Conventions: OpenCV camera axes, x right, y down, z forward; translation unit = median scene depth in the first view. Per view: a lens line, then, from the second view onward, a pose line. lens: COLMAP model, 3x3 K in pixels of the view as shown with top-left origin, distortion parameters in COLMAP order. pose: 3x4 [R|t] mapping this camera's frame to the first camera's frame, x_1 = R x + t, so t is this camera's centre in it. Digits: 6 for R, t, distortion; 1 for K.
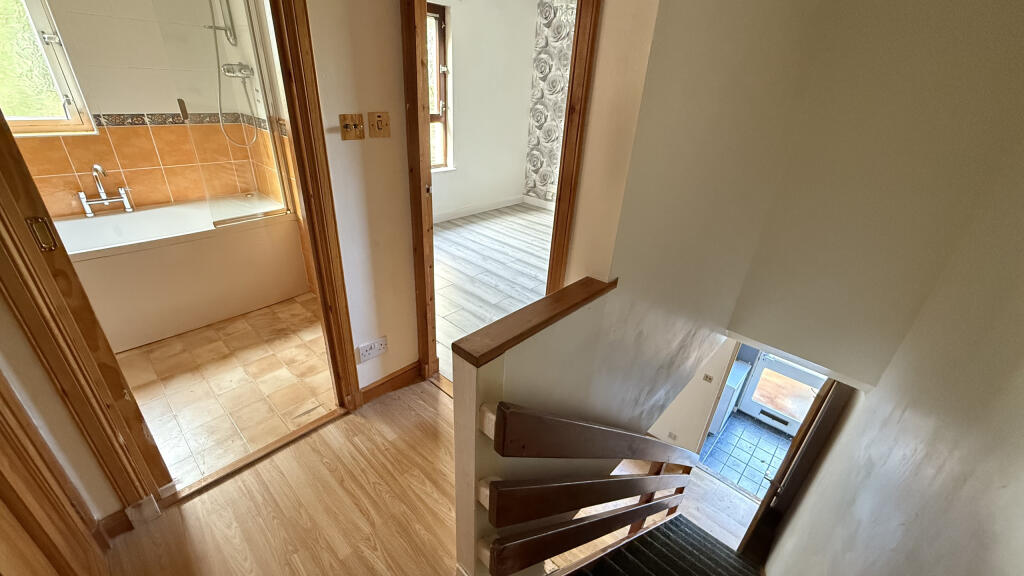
lens RADIAL K [[410.0, 0, 504.6], [0, 410.0, 286.2], [0, 0, 1]] dist [0.003543, 0.000265]
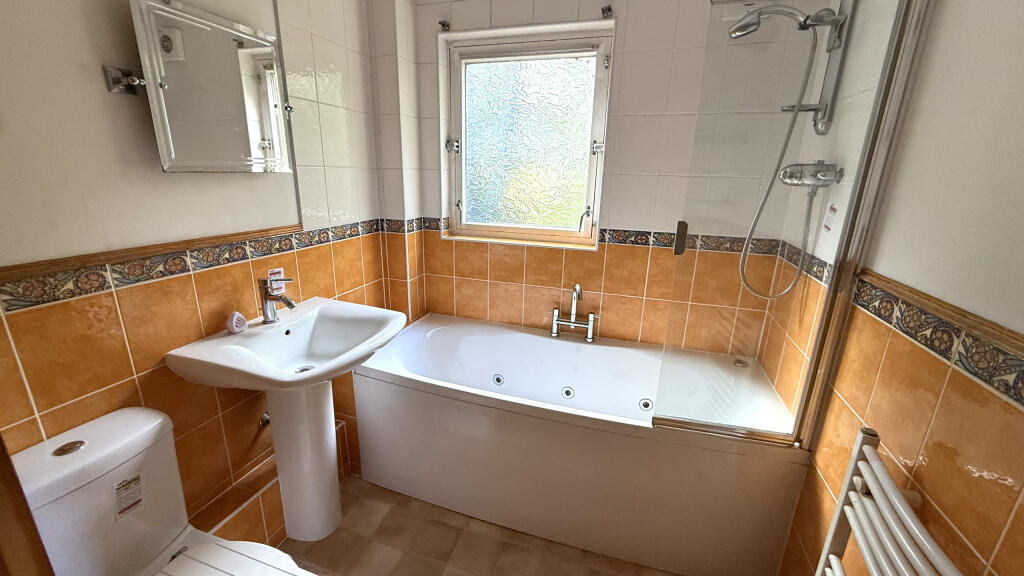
lens RADIAL K [[410.0, 0, 508.6], [0, 410.0, 286.0], [0, 0, 1]] dist [0.003543, 0.000265]
pose [[0.435284, 0.205380, -0.876554, -0.315868], [-0.405907, 0.913828, 0.012545, -0.234564], [0.803596, 0.350339, 0.481140, 0.469991]]
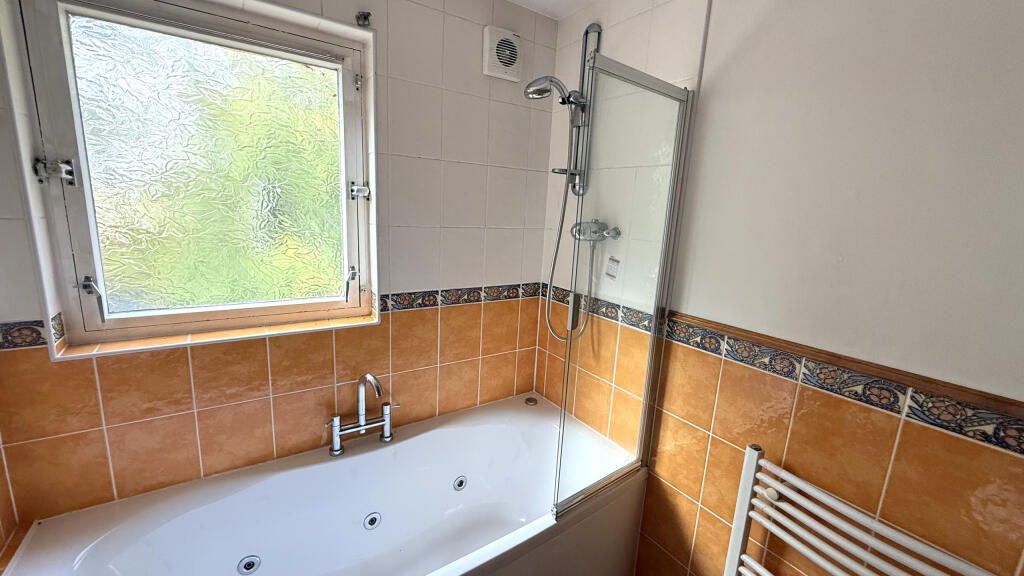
lens RADIAL K [[410.0, 0, 513.7], [0, 410.0, 286.6], [0, 0, 1]] dist [0.003543, 0.000265]
pose [[0.977422, 0.038251, -0.207806, -0.632484], [-0.095459, 0.957330, -0.272778, -0.261128], [0.188505, 0.286456, 0.939366, 0.413603]]
